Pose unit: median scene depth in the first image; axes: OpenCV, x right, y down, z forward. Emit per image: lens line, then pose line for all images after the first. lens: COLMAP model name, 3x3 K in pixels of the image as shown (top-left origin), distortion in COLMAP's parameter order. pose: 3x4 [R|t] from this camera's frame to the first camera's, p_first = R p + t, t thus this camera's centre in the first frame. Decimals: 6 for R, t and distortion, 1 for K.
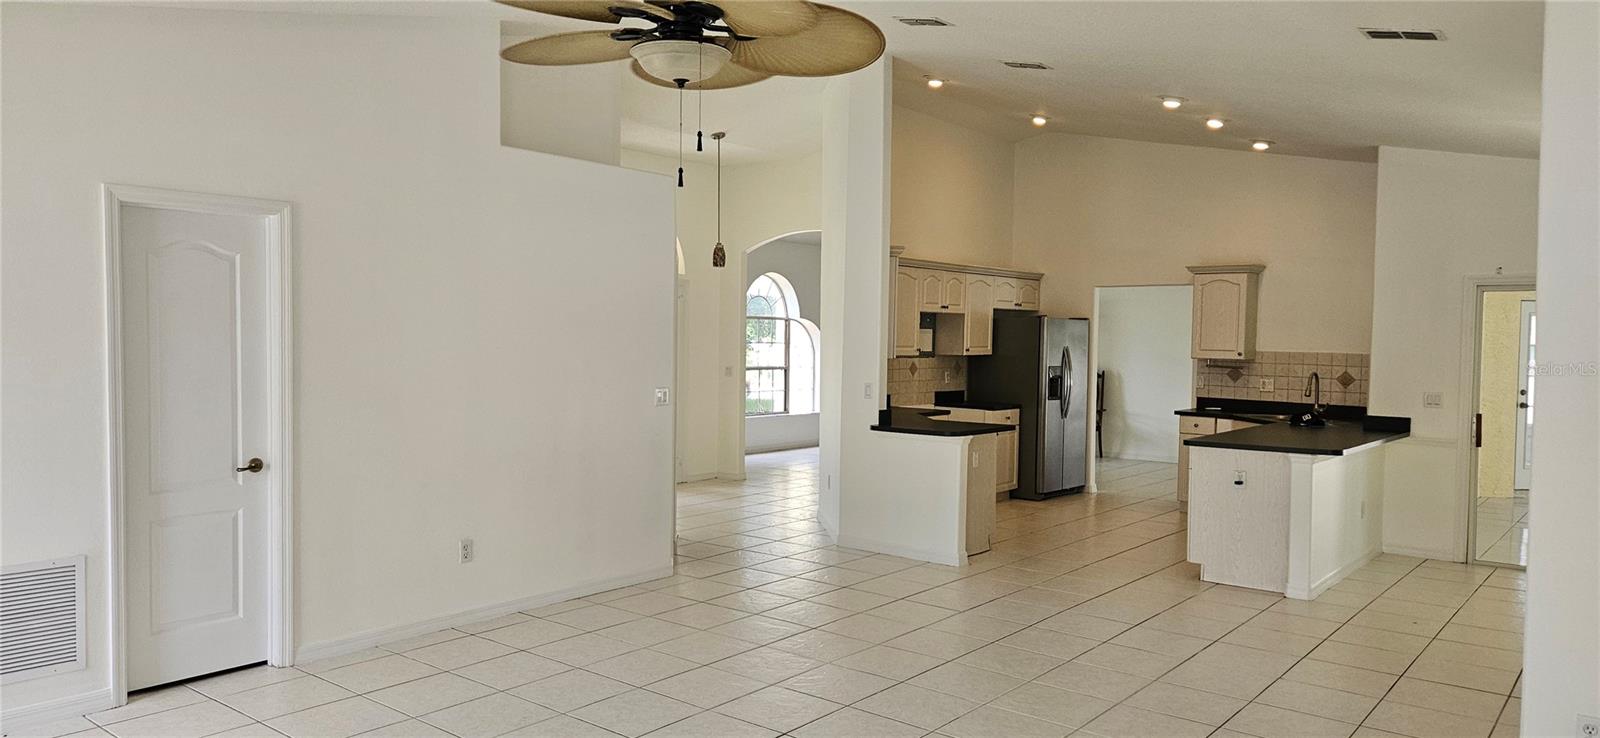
lens RADIAL K [[1064.8, 0, 780.9], [0, 1064.8, 377.4], [0, 0, 1]] dist [0.061553, 0.000108]
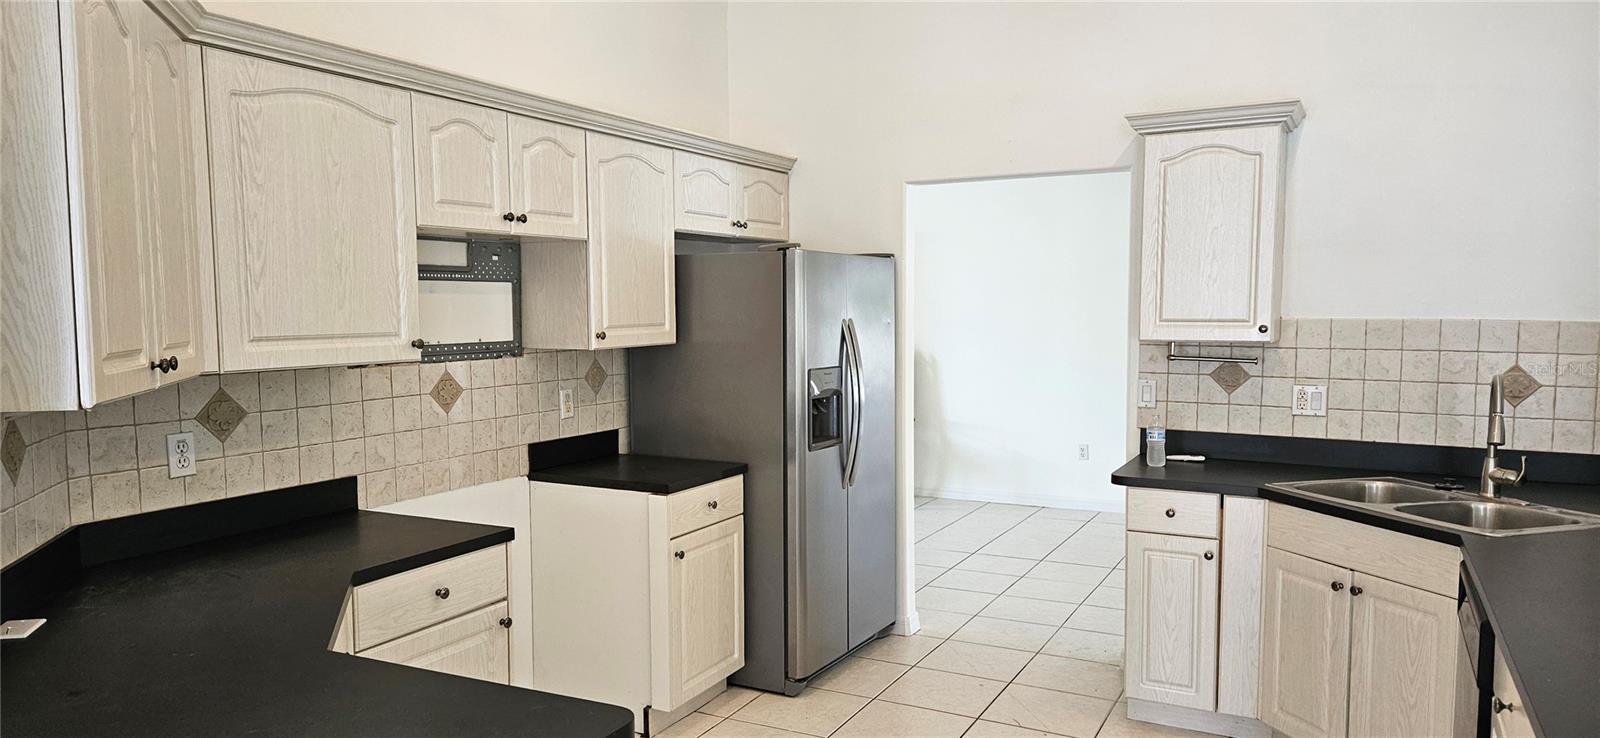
lens RADIAL K [[1064.8, 0, 780.9], [0, 1064.8, 377.4], [0, 0, 1]] dist [0.061553, 0.000108]
pose [[0.979984, -0.036581, 0.195688, 0.160224], [0.030558, 0.998964, 0.033710, -0.021270], [-0.196718, -0.027056, 0.980087, 0.602805]]
